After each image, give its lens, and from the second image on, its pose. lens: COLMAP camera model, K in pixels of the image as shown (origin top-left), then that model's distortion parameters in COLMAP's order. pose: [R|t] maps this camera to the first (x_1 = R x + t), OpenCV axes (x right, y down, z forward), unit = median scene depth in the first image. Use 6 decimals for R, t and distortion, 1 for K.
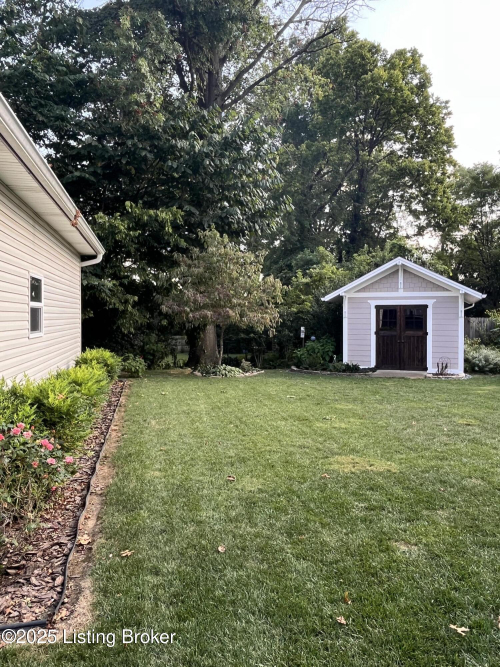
lens RADIAL K [[491.2, 0, 250.1], [0, 491.2, 332.9], [0, 0, 1]] dist [0.006204, 0.001270]
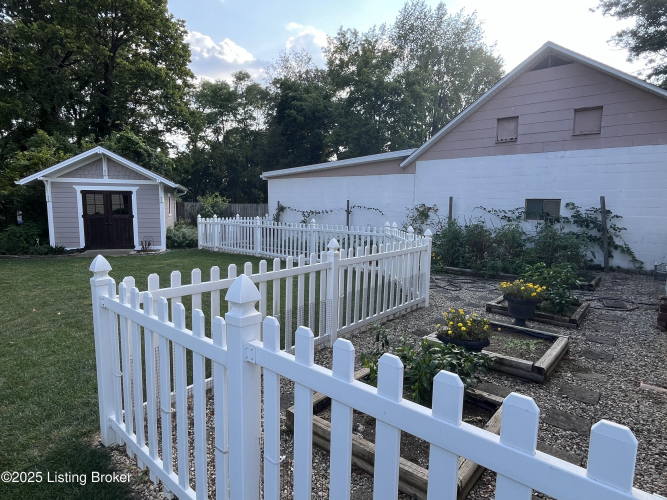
lens RADIAL K [[385.8, 0, 331.0], [0, 385.8, 251.7], [0, 0, 1]] dist [-0.003314, -0.000408]
pose [[0.785544, -0.068696, 0.614981, 0.156721], [0.006932, 0.994733, 0.102262, -0.005138], [-0.618767, -0.076069, 0.781883, -0.007662]]
